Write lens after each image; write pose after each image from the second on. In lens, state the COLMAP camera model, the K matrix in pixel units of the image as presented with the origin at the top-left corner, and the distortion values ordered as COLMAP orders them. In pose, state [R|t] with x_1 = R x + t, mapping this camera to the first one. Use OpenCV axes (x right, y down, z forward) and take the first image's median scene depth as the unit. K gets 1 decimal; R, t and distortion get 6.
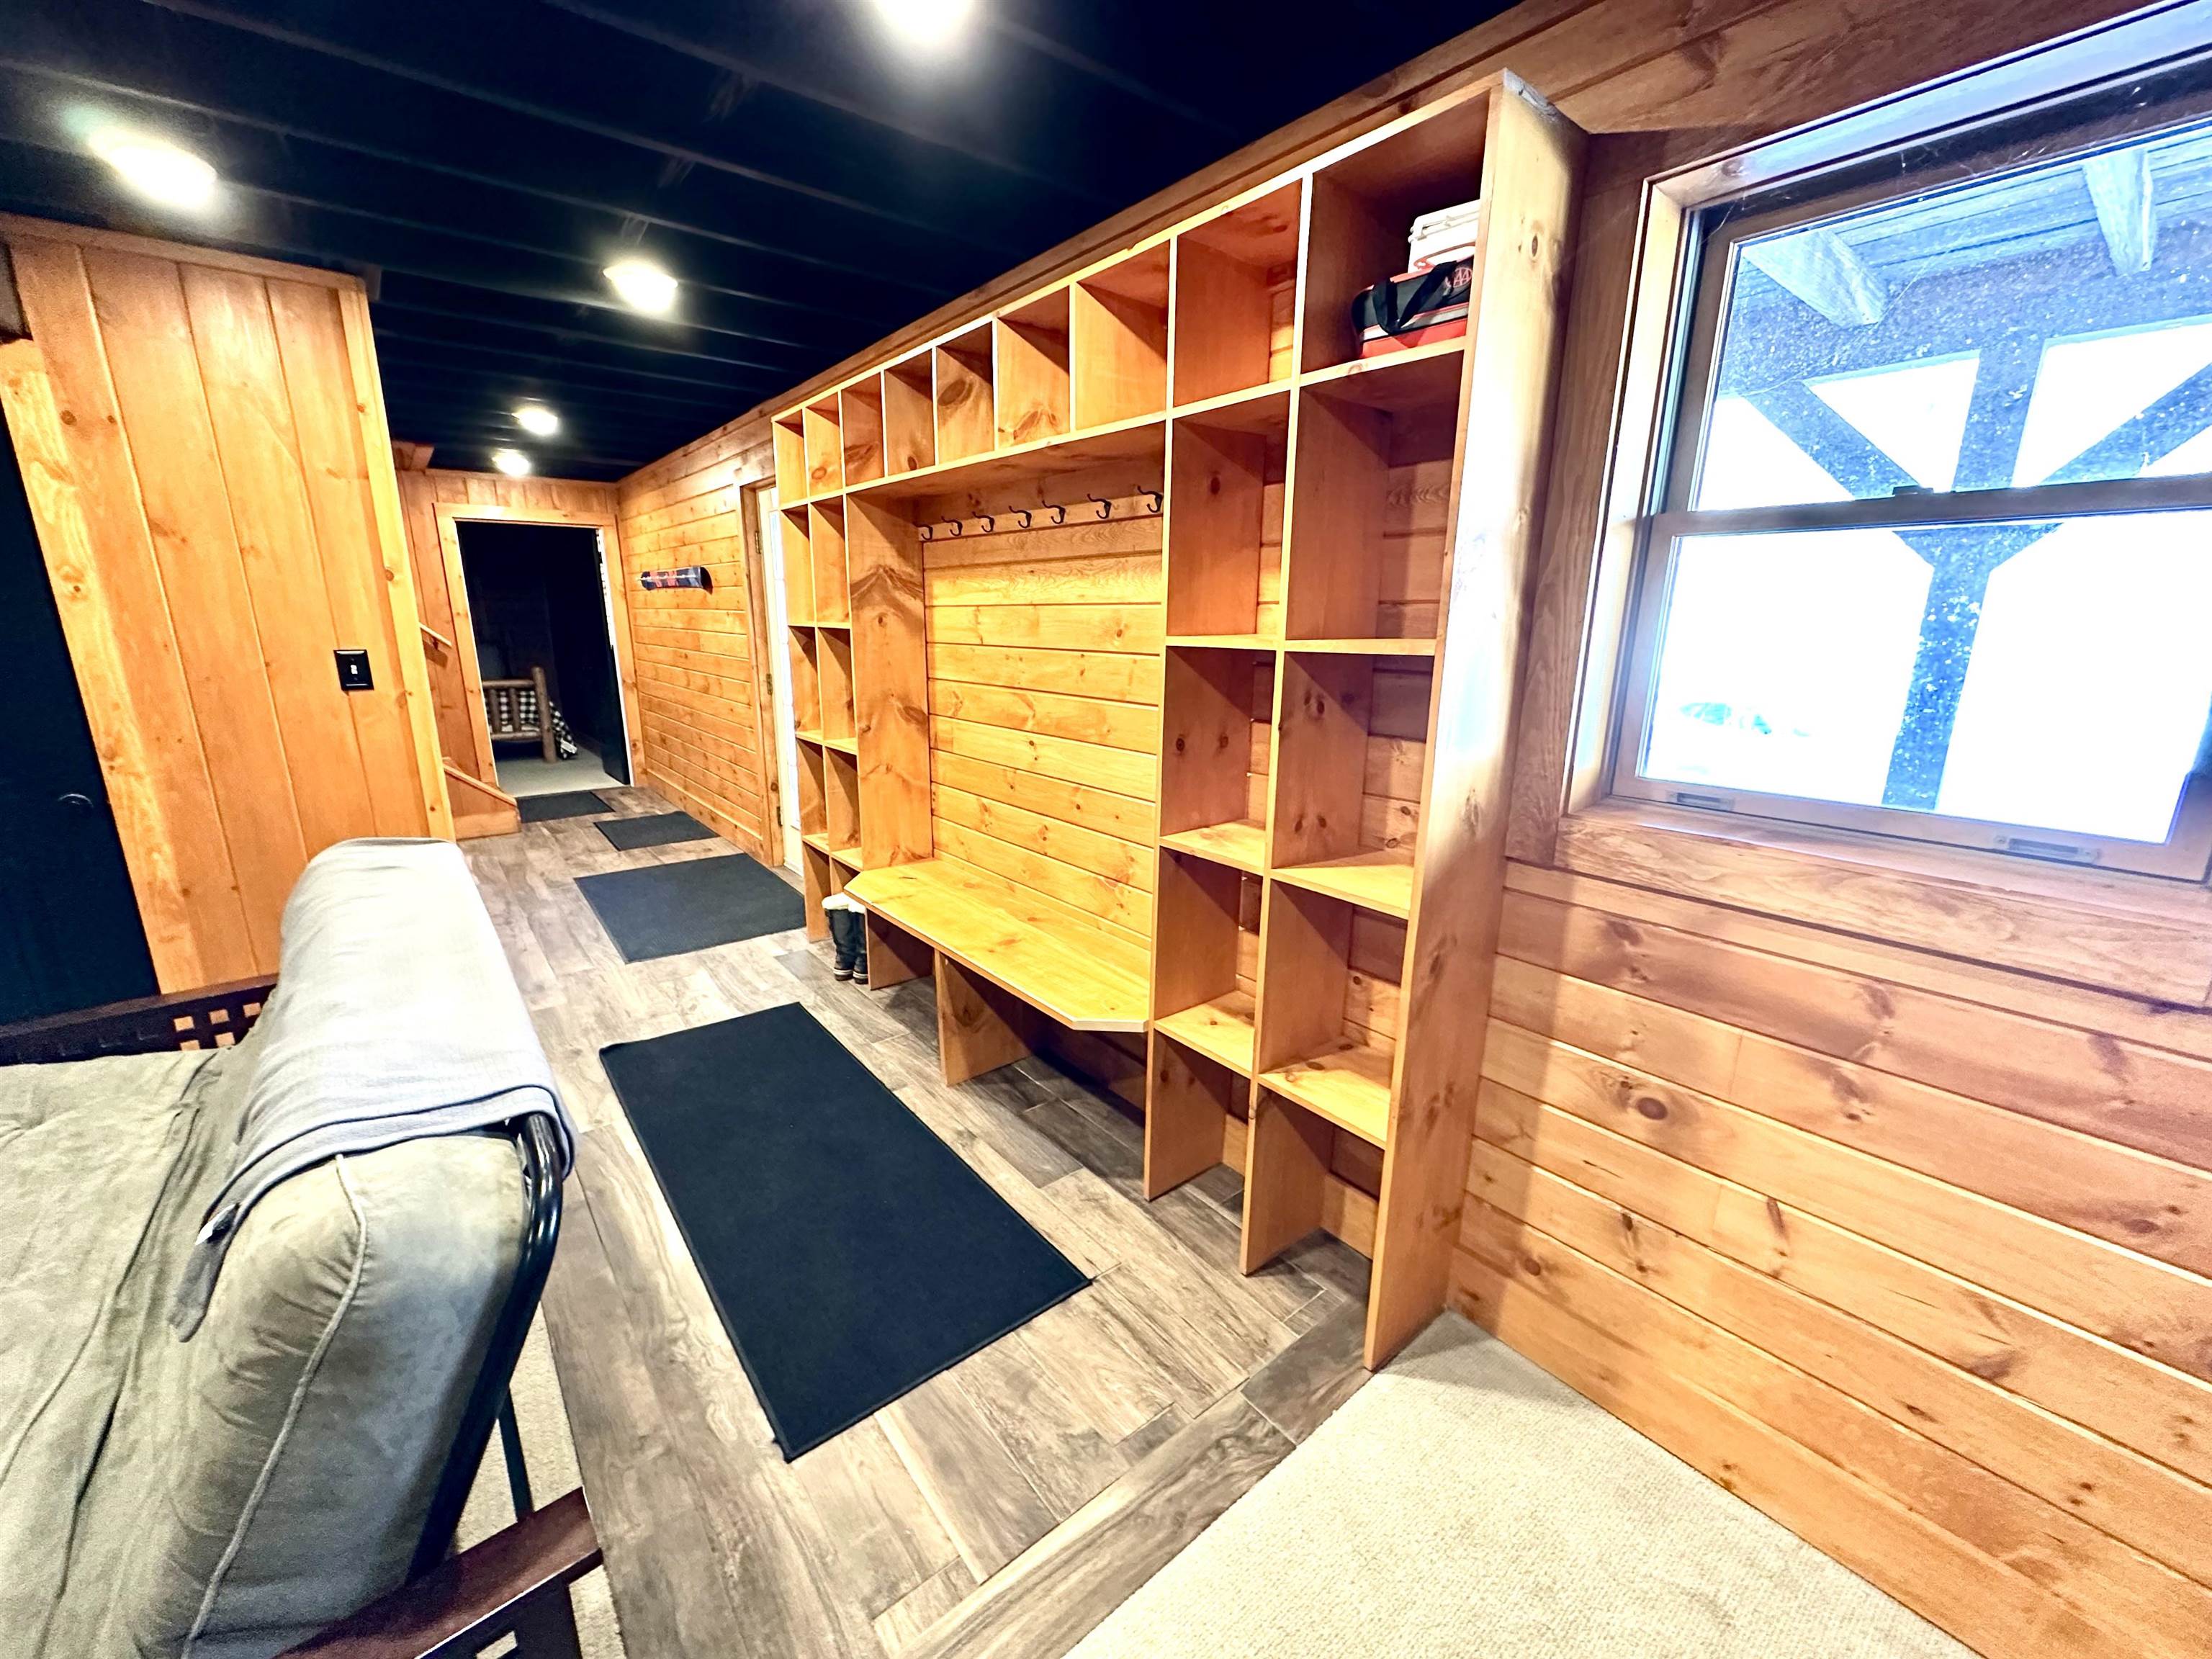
lens RADIAL K [[880.0, 0, 1098.6], [0, 880.0, 834.2], [0, 0, 1]] dist [0.001626, -0.001327]
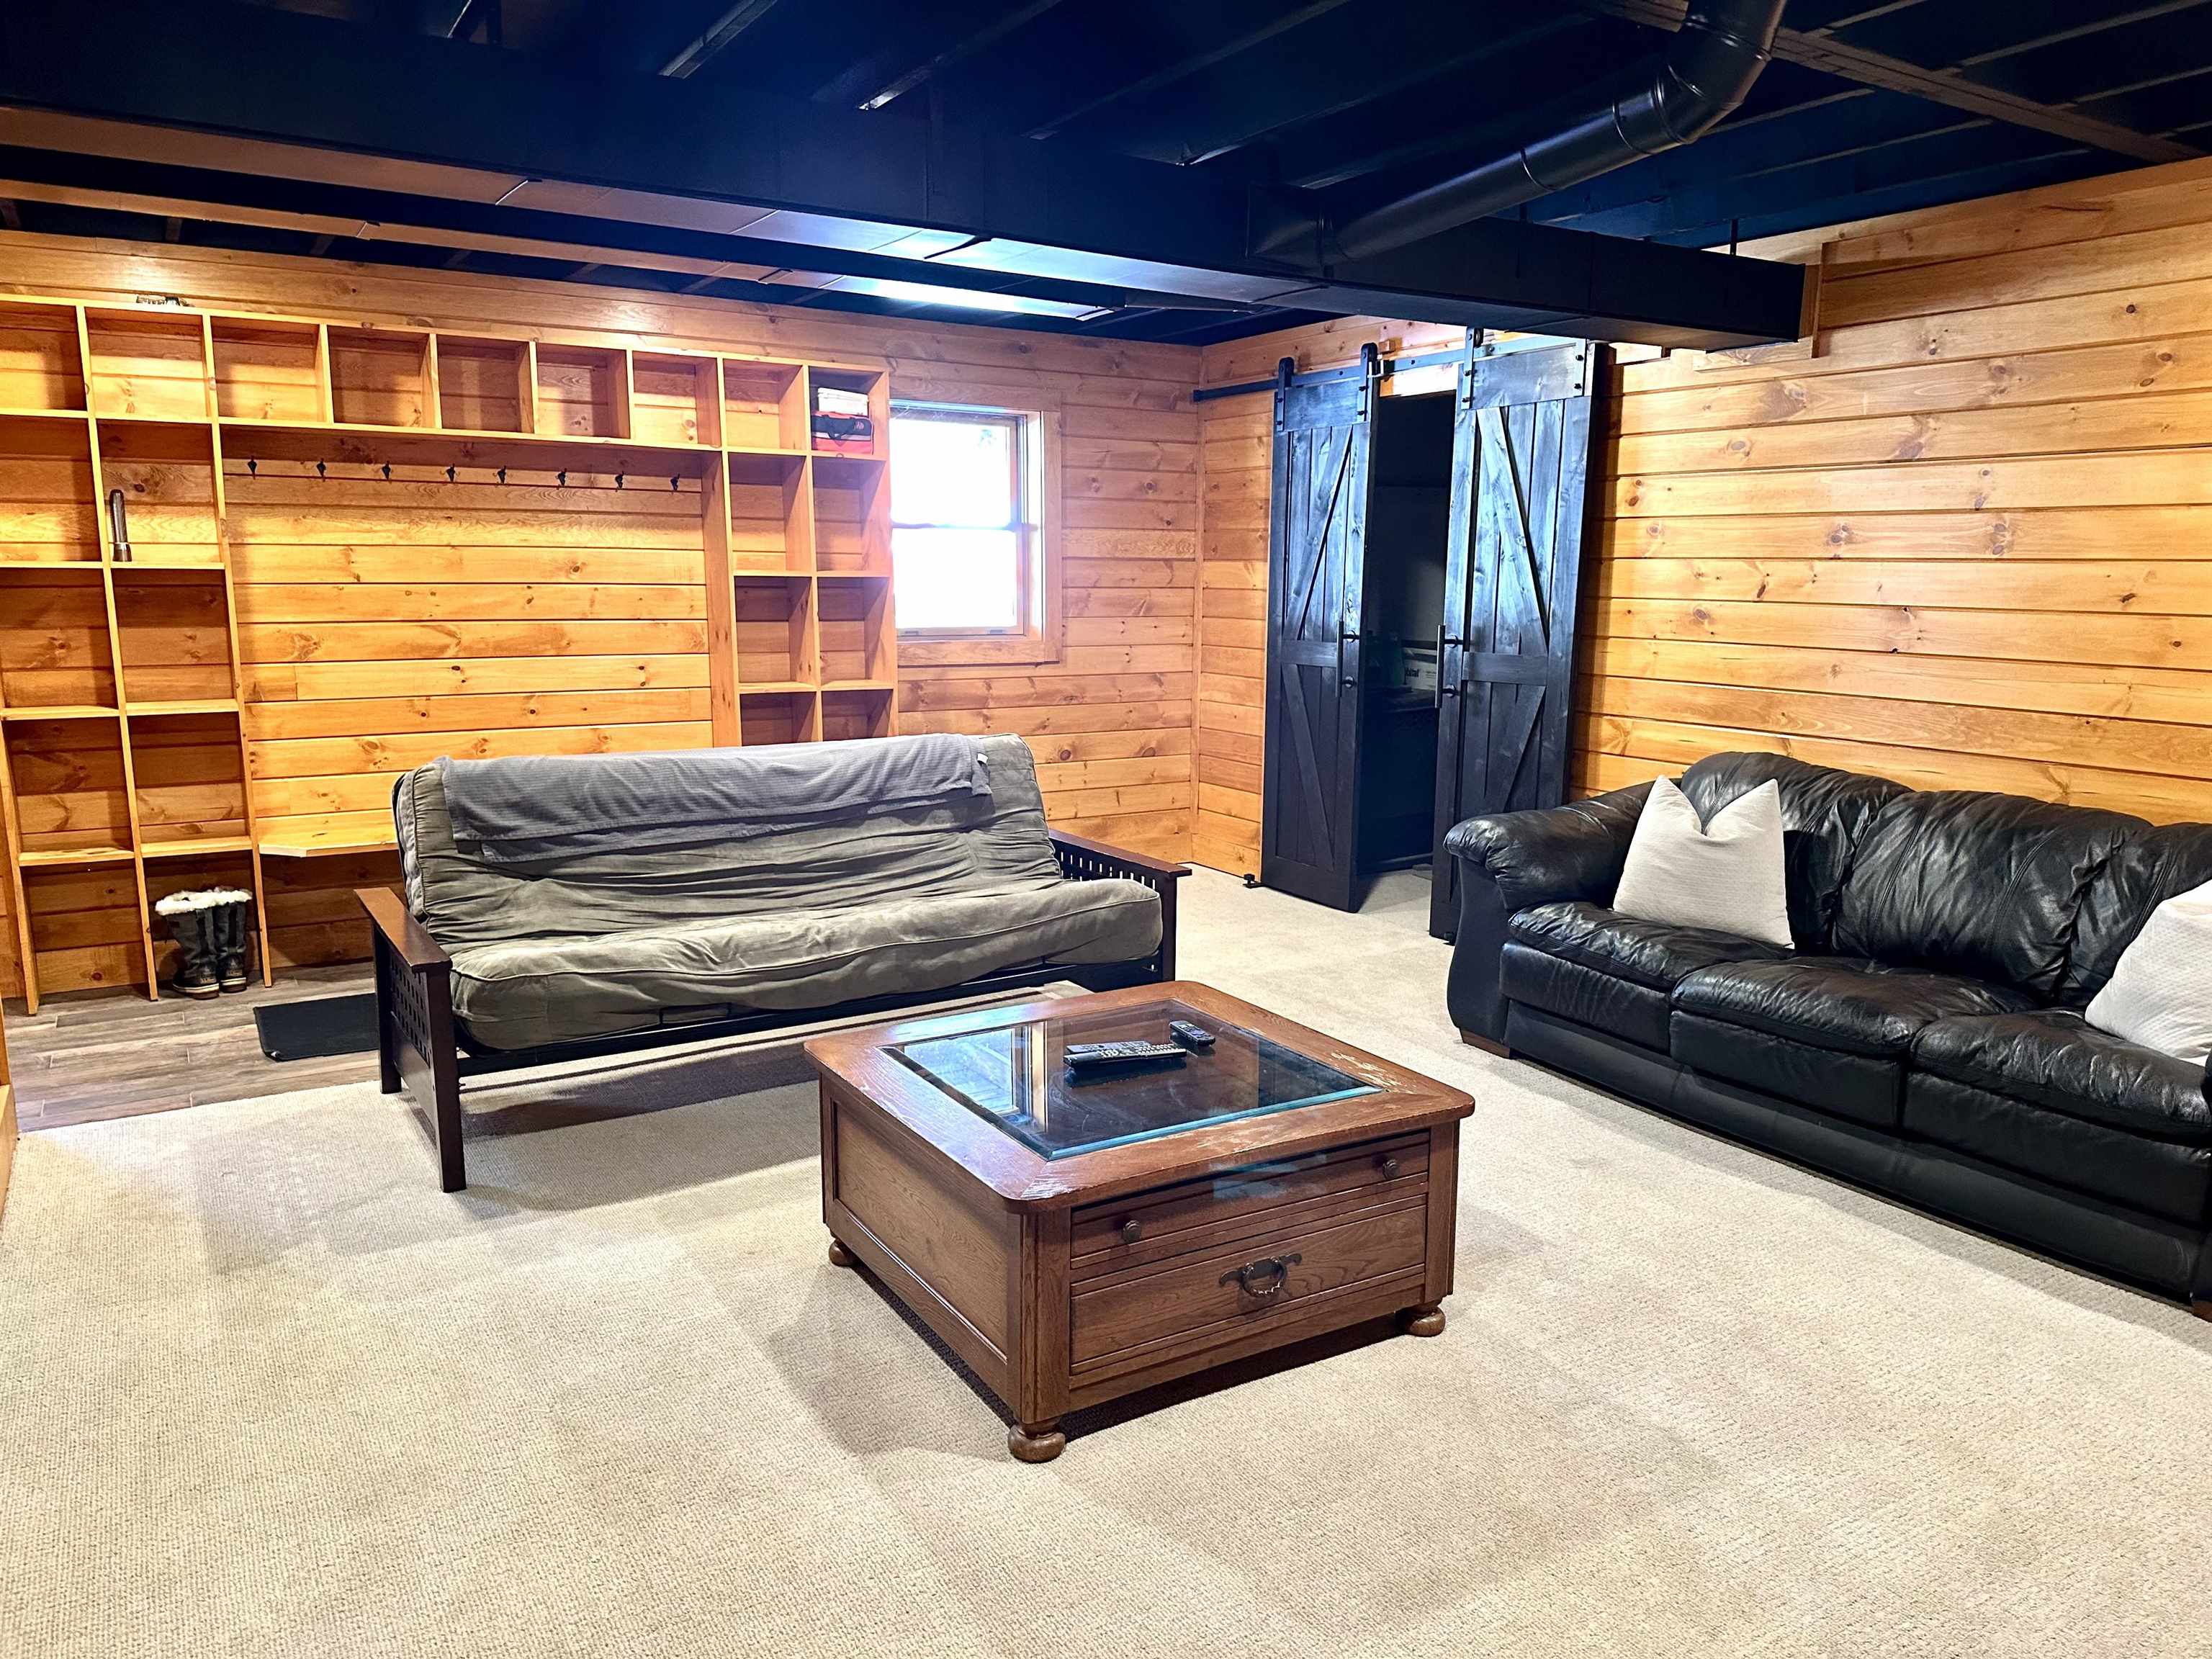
lens RADIAL K [[1544.2, 0, 1132.2], [0, 1544.2, 856.0], [0, 0, 1]] dist [0.026060, -0.036350]
pose [[0.110560, -0.185597, 0.976386, -2.201868], [0.232333, 0.960016, 0.156177, 0.018947], [-0.966332, 0.209580, 0.149260, -0.081282]]
